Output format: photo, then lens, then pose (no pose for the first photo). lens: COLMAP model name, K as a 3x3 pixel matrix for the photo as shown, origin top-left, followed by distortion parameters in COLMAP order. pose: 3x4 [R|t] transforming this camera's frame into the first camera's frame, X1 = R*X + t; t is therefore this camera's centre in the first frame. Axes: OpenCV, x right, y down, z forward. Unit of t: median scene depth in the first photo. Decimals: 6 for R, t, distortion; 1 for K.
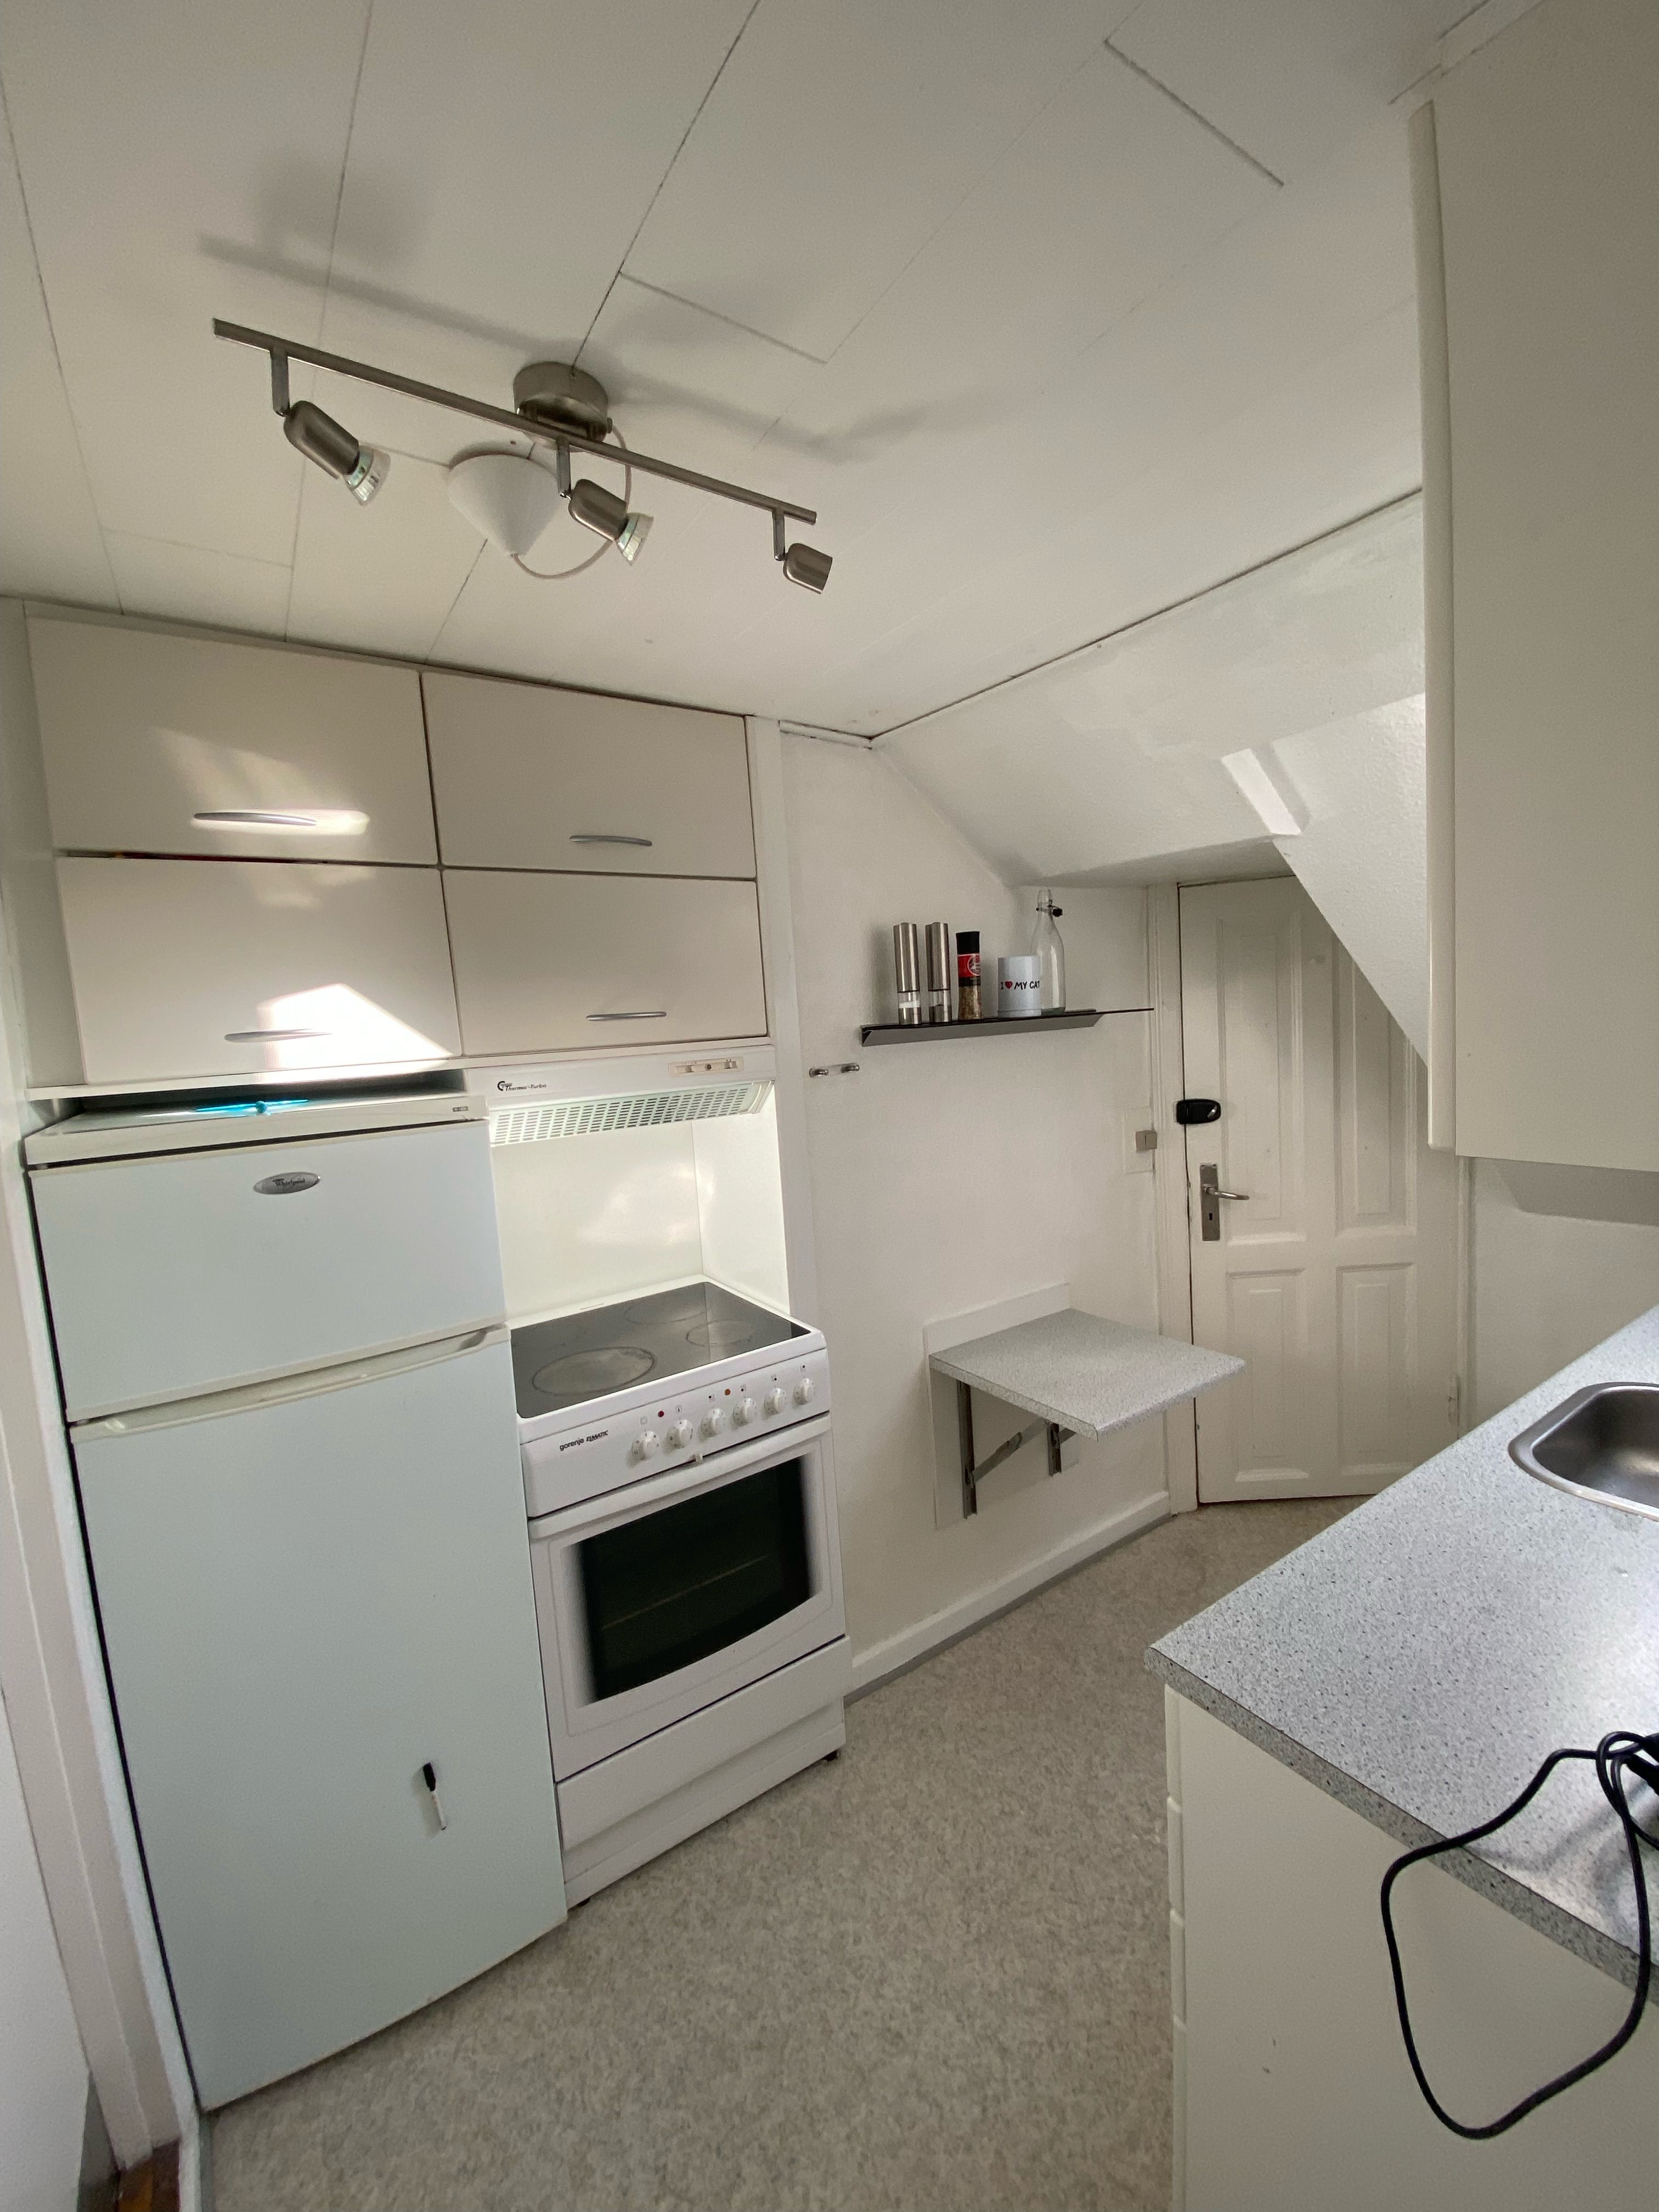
lens RADIAL K [[877.9, 0, 829.5], [0, 877.9, 1106.0], [0, 0, 1]] dist [0.001536, -0.007087]
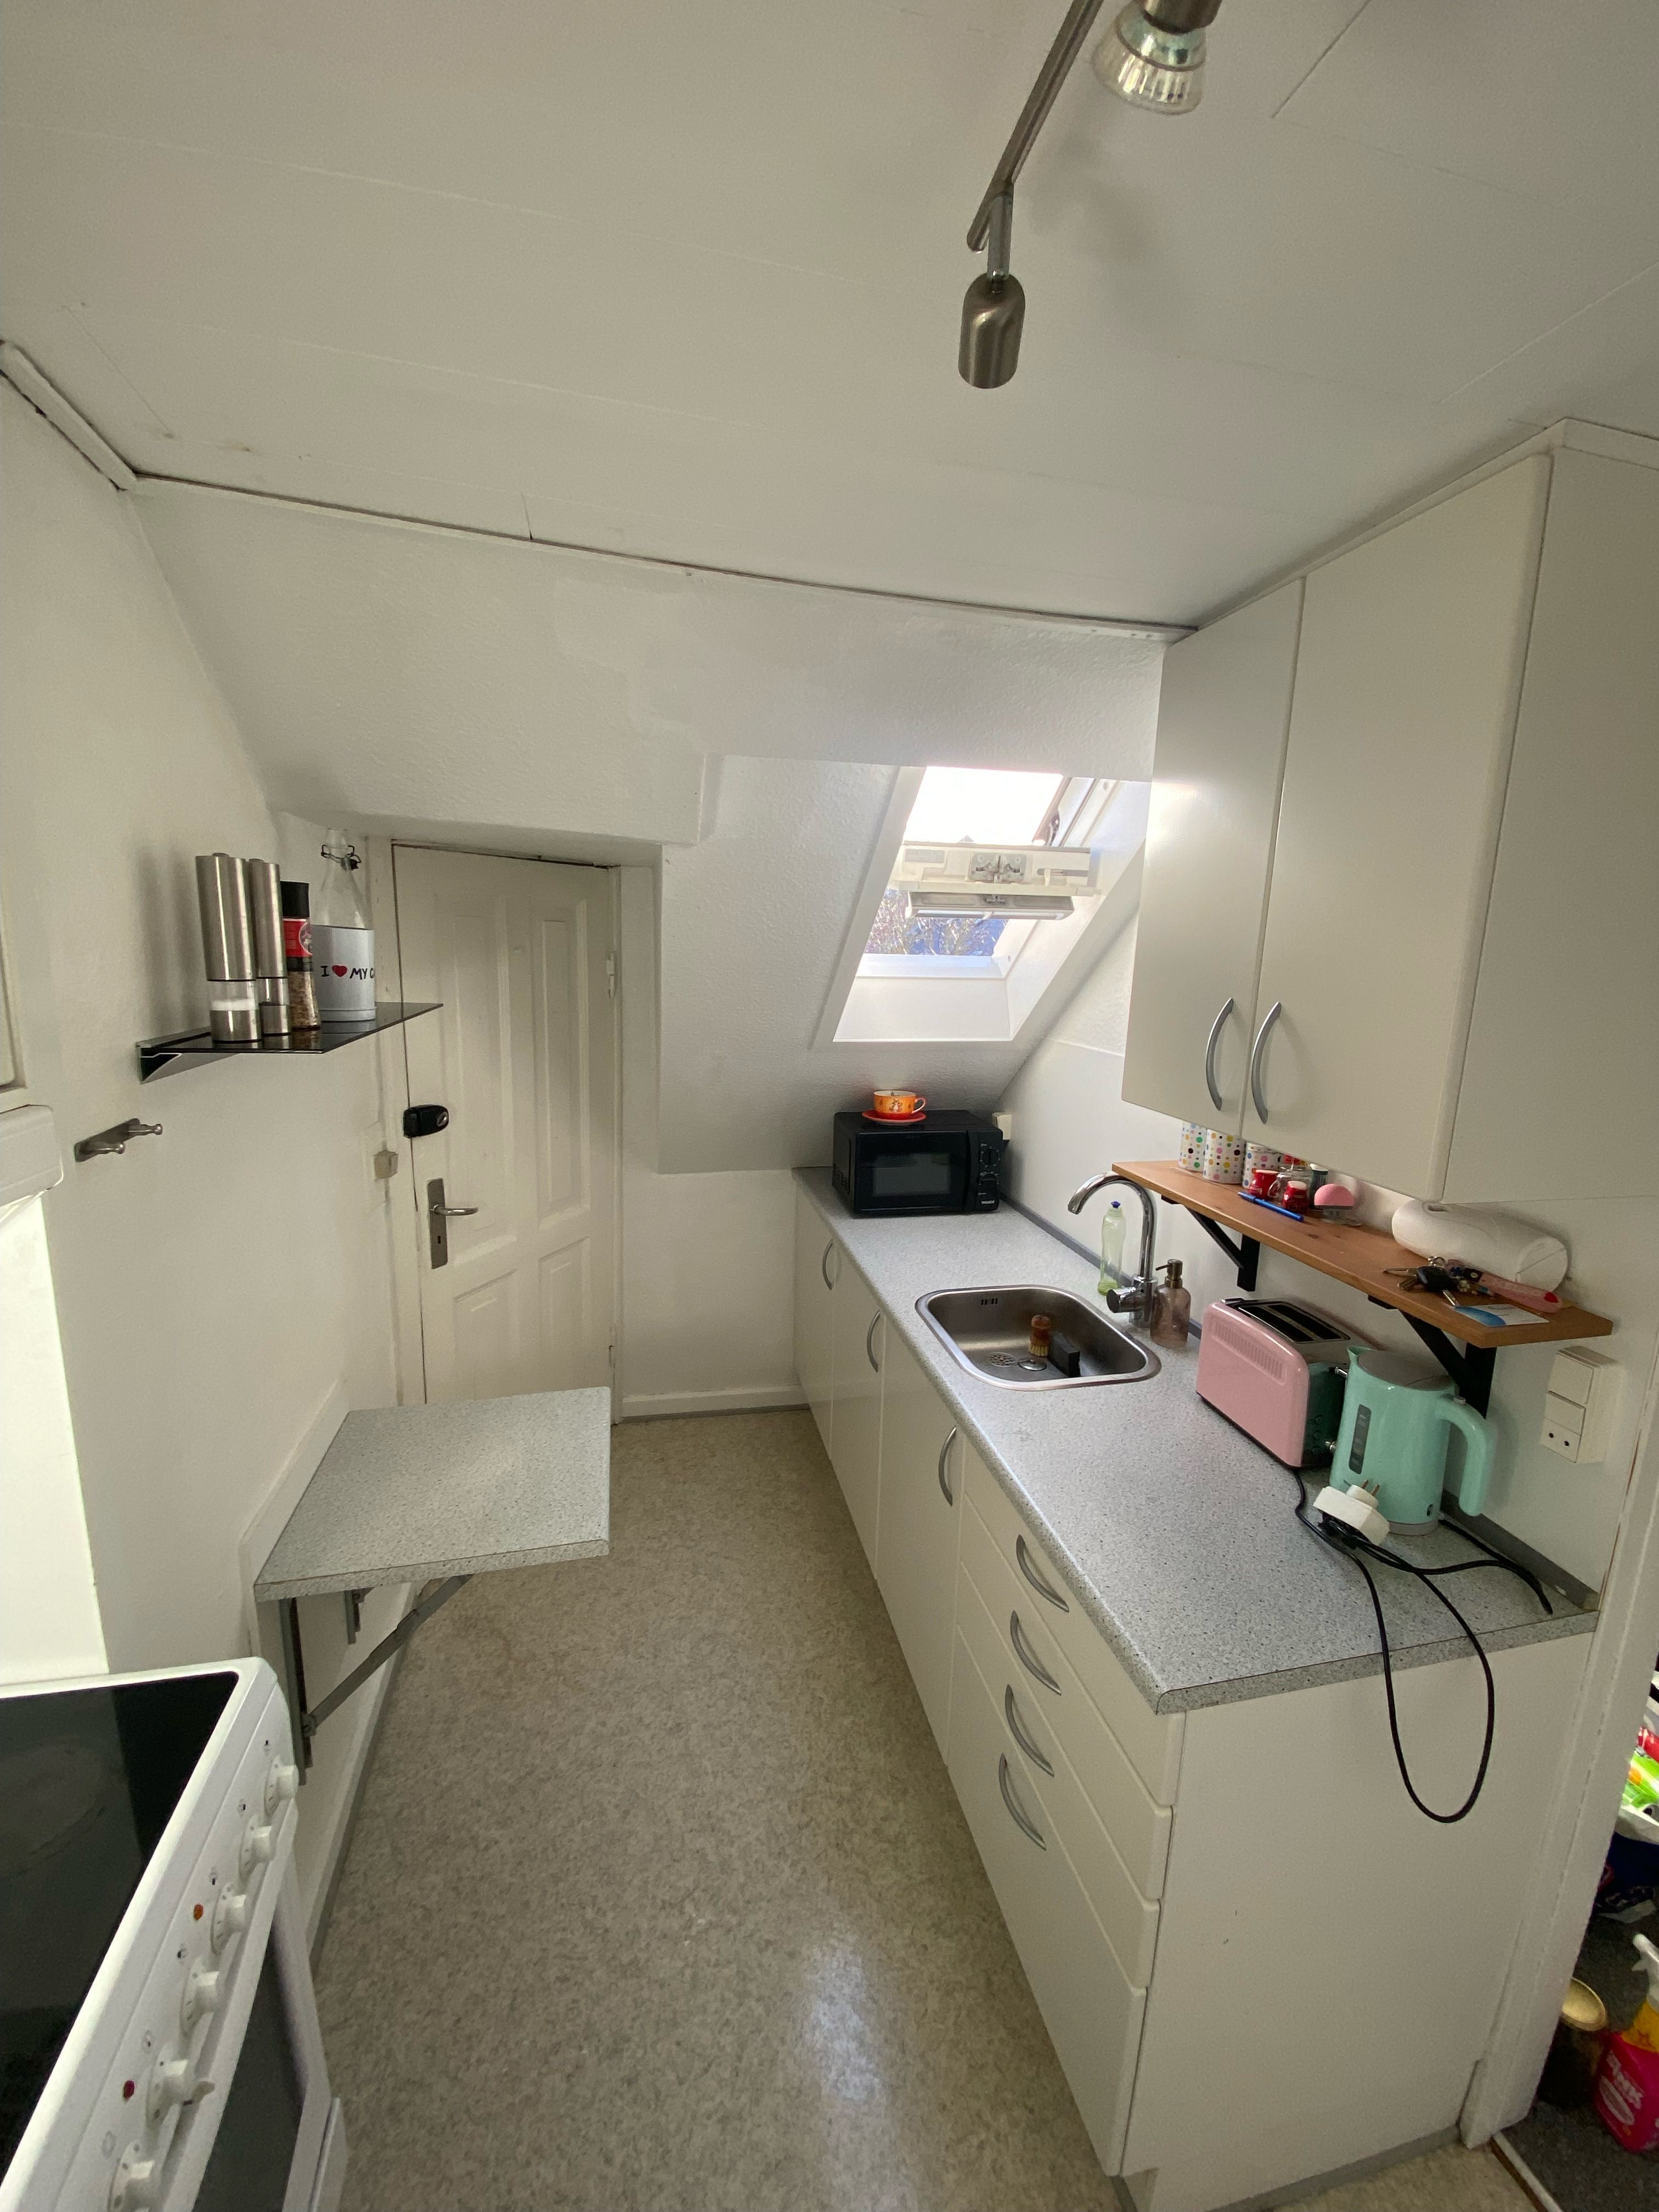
lens RADIAL K [[891.8, 0, 829.5], [0, 891.8, 1106.0], [0, 0, 1]] dist [0.000226, -0.013099]
pose [[0.352877, -0.096606, 0.930669, -0.299569], [0.045712, 0.995248, 0.085977, -0.080077], [-0.934552, 0.012203, 0.355616, 0.435104]]
